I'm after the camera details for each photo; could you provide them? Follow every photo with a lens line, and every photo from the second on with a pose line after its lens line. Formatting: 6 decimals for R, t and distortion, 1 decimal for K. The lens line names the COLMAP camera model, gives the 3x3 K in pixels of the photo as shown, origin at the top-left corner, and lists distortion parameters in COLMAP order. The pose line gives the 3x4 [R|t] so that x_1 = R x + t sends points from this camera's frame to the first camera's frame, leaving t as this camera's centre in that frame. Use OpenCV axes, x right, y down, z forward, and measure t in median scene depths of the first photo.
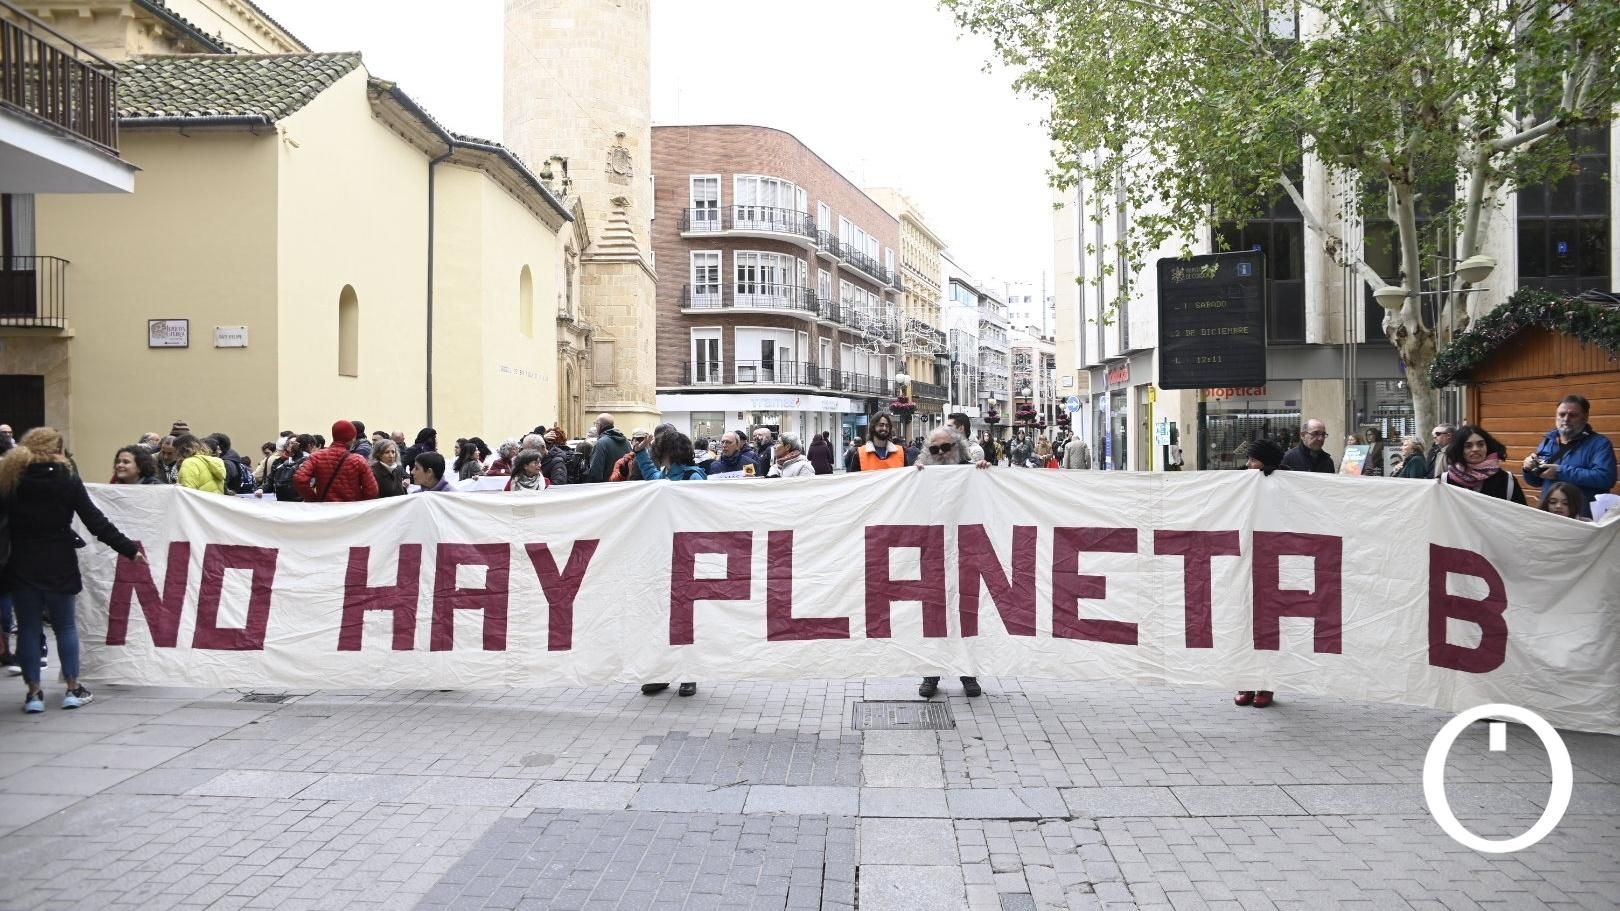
lens RADIAL K [[1151.2, 0, 810.0], [0, 1151.2, 455.5], [0, 0, 1]] dist [-0.125628, 0.111703]
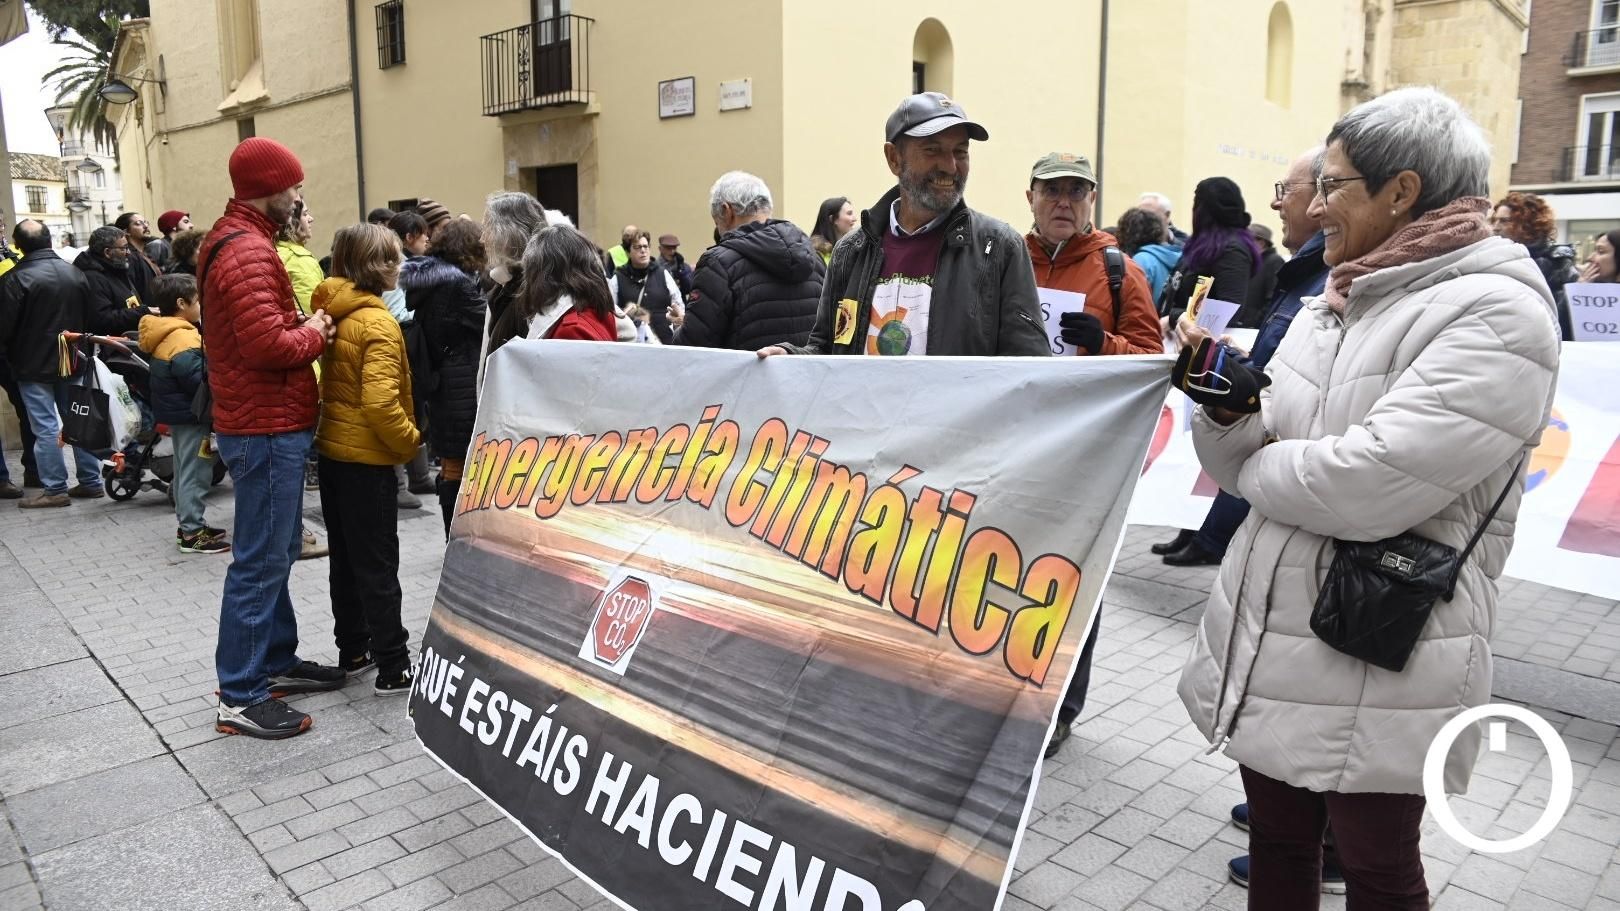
lens RADIAL K [[1151.2, 0, 810.0], [0, 1151.2, 455.5], [0, 0, 1]] dist [-0.125628, 0.111703]
pose [[0.750320, 0.116222, -0.650778, 0.011262], [-0.013682, 0.986944, 0.160483, 0.002436], [0.660933, -0.111510, 0.742114, 0.215369]]
